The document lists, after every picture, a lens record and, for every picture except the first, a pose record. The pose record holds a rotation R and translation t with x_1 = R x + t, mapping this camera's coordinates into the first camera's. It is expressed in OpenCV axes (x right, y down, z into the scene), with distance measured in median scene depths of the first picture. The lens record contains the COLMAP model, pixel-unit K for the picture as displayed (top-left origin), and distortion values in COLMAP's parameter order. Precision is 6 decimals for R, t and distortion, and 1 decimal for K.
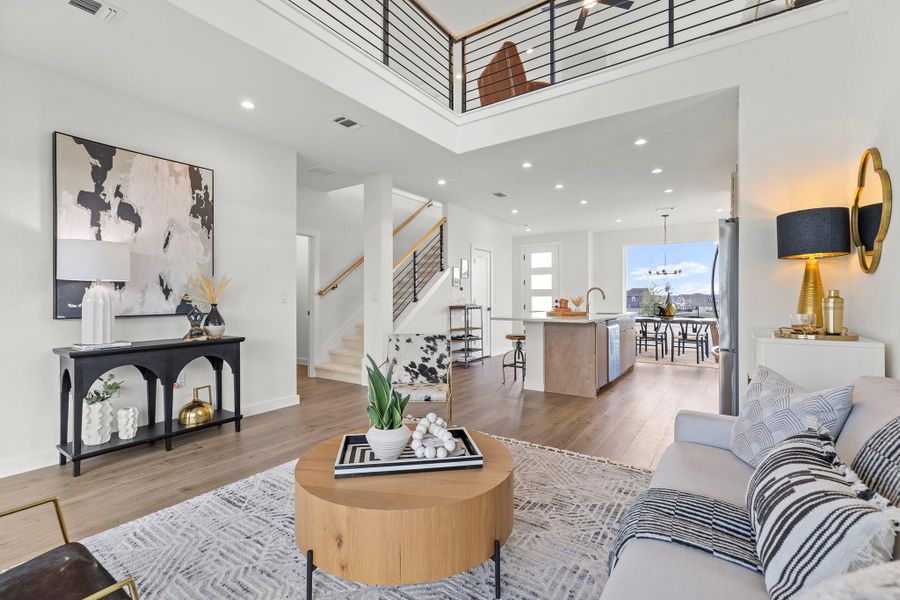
lens RADIAL K [[408.7, 0, 449.7], [0, 408.7, 300.1], [0, 0, 1]] dist [0.003609, 0.000255]
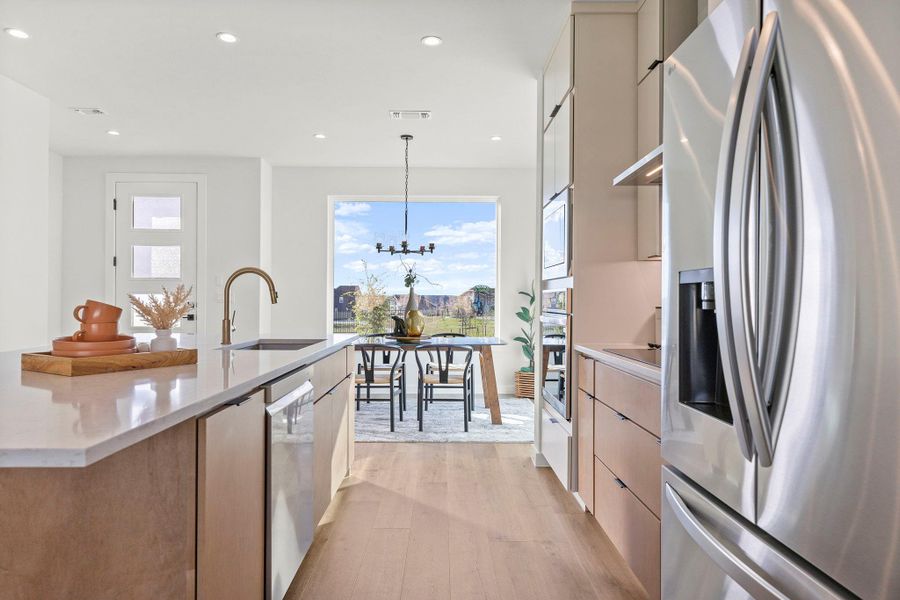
lens RADIAL K [[557.4, 0, 452.0], [0, 557.4, 297.5], [0, 0, 1]] dist [-0.001209, -0.000761]
pose [[0.813897, 0.008871, 0.580941, 0.357967], [-0.005361, 0.999956, -0.007759, -0.005451], [-0.580984, 0.003201, 0.813909, 0.837354]]
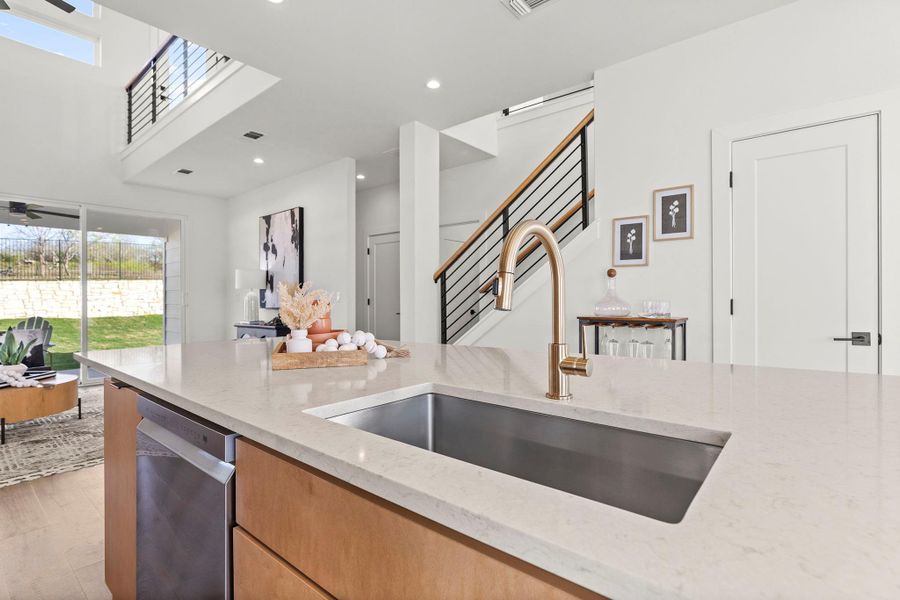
lens RADIAL K [[432.6, 0, 447.5], [0, 432.6, 298.8], [0, 0, 1]] dist [-0.003867, -0.000539]
pose [[-0.101896, 0.002814, -0.994791, 0.811105], [-0.003178, 0.999990, 0.003154, -0.006735], [0.994790, 0.003483, -0.101886, 1.577939]]
